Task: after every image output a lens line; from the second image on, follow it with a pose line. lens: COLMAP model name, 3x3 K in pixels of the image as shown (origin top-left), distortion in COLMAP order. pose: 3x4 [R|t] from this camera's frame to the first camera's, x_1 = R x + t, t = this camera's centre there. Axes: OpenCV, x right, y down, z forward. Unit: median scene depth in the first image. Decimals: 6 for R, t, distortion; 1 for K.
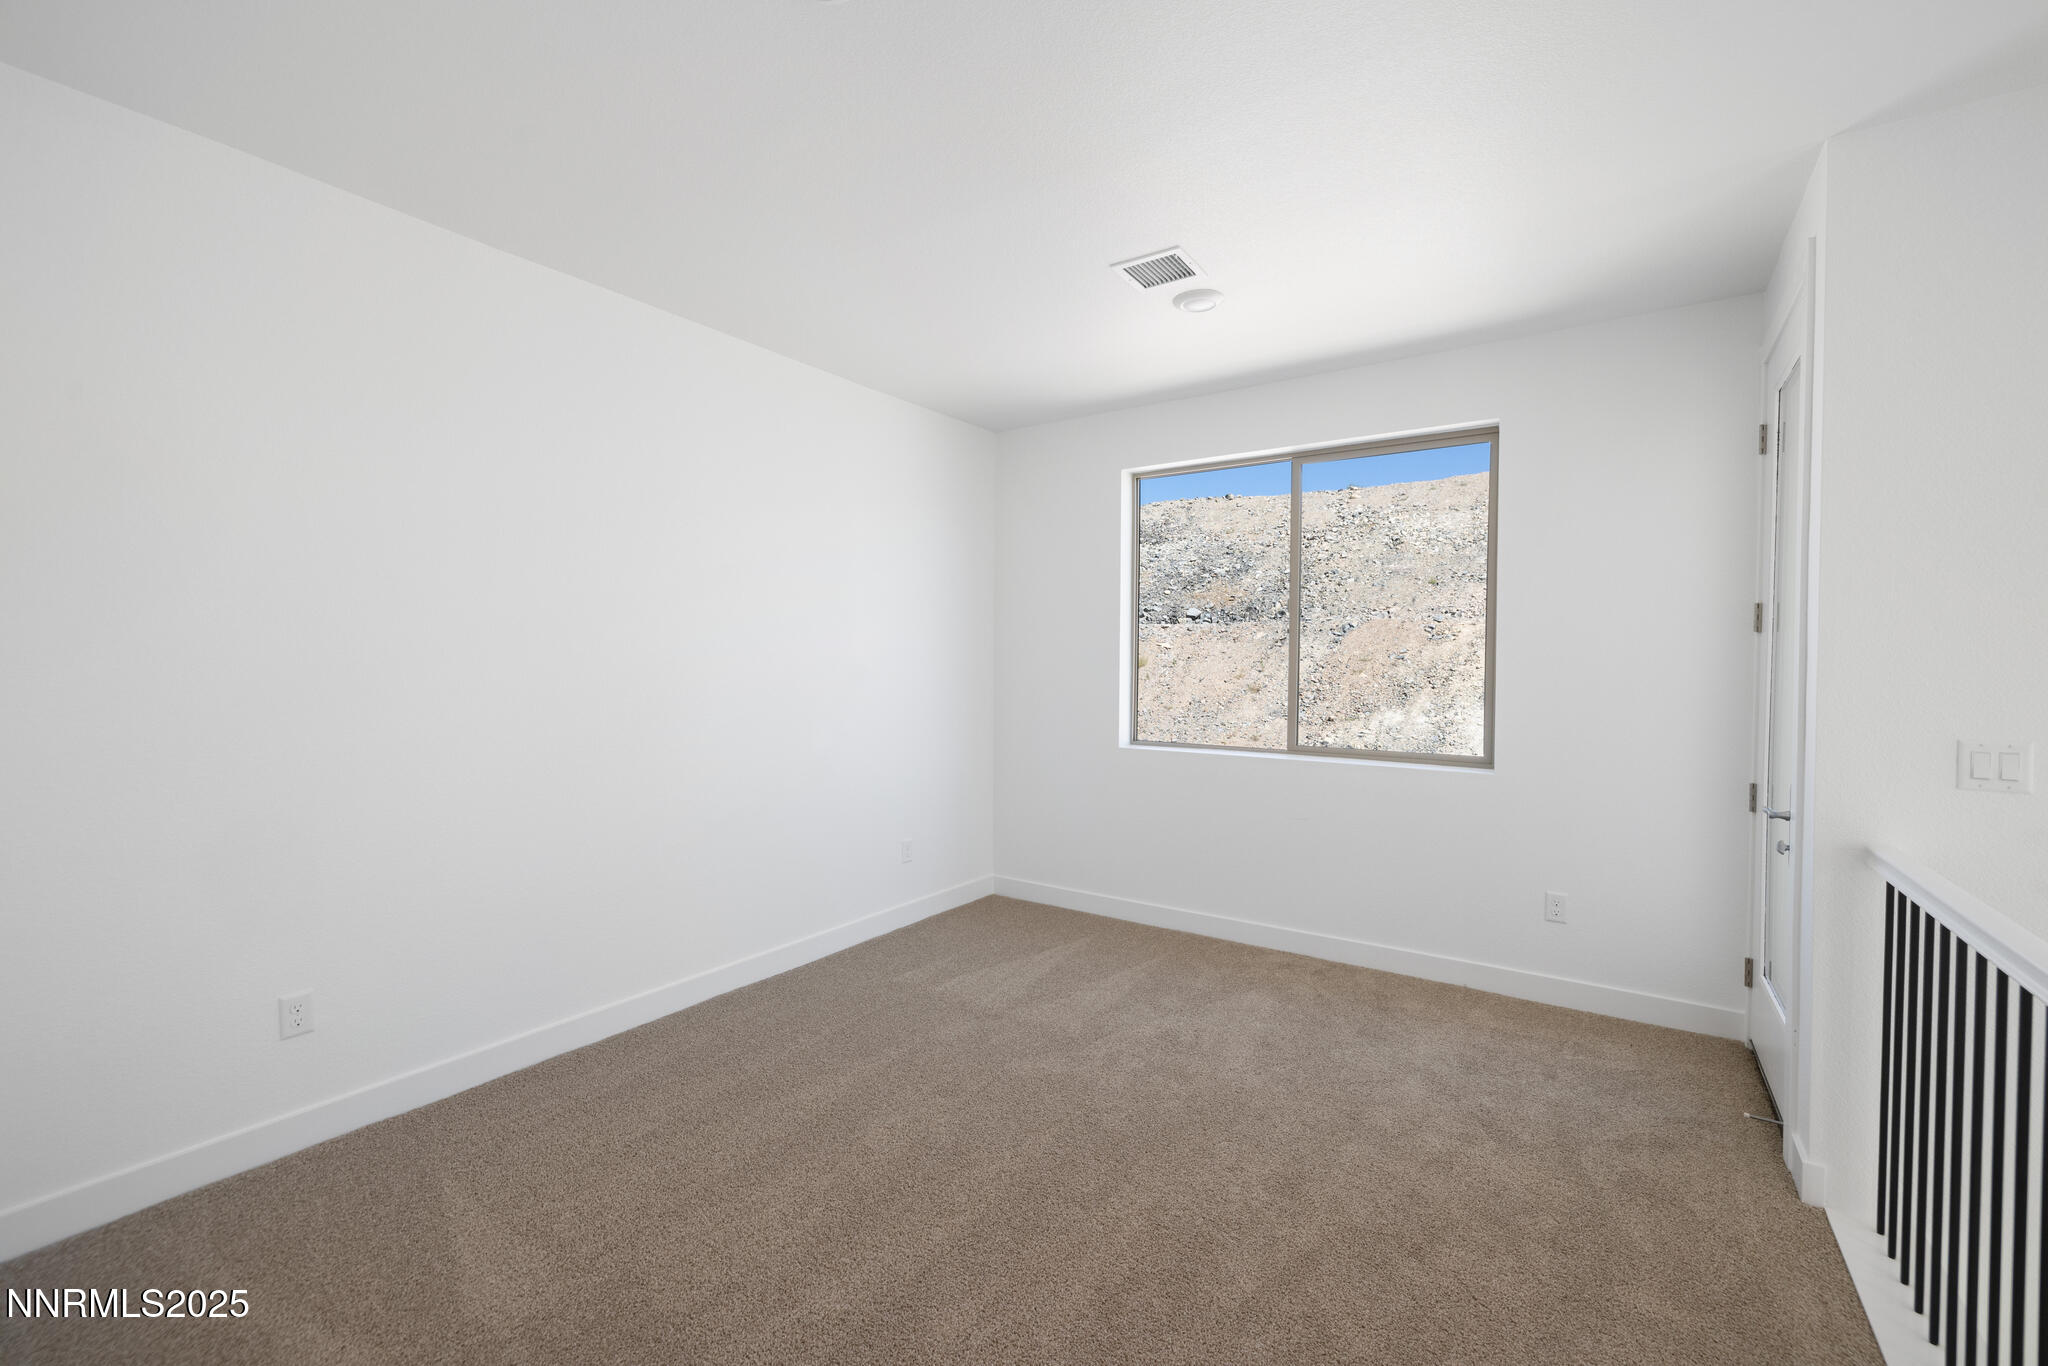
lens RADIAL K [[854.9, 0, 1011.4], [0, 854.9, 682.5], [0, 0, 1]] dist [0.000019, -0.000055]
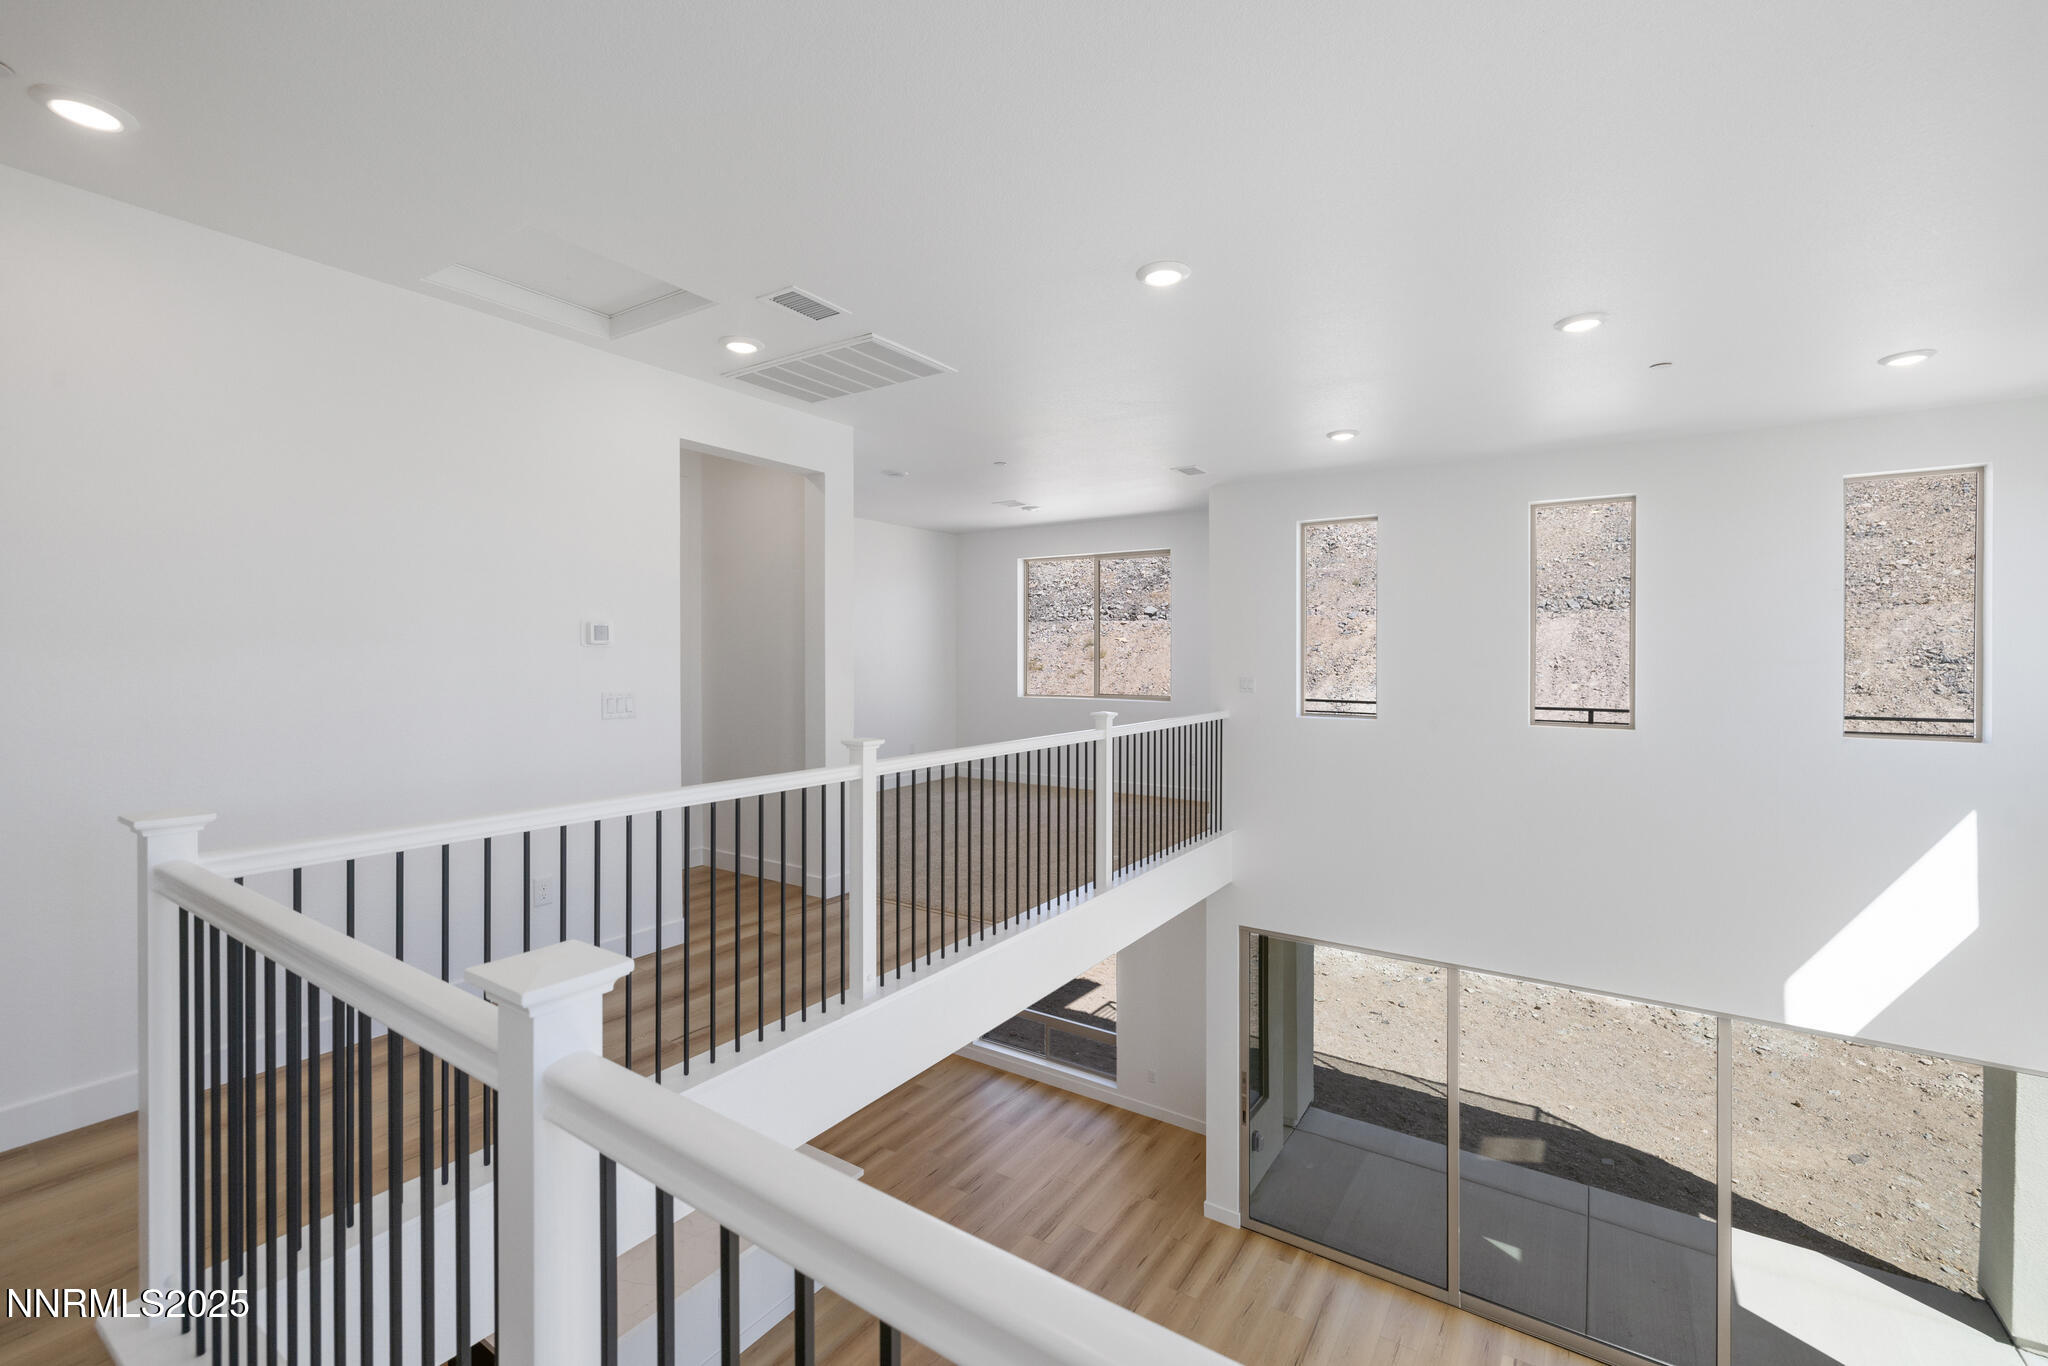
lens RADIAL K [[872.7, 0, 1009.8], [0, 872.7, 662.7], [0, 0, 1]] dist [-0.000328, -0.000404]
pose [[0.999917, -0.004973, 0.011877, 0.013612], [0.005151, 0.999874, -0.015036, 0.004237], [-0.011801, 0.015096, 0.999816, -0.163705]]
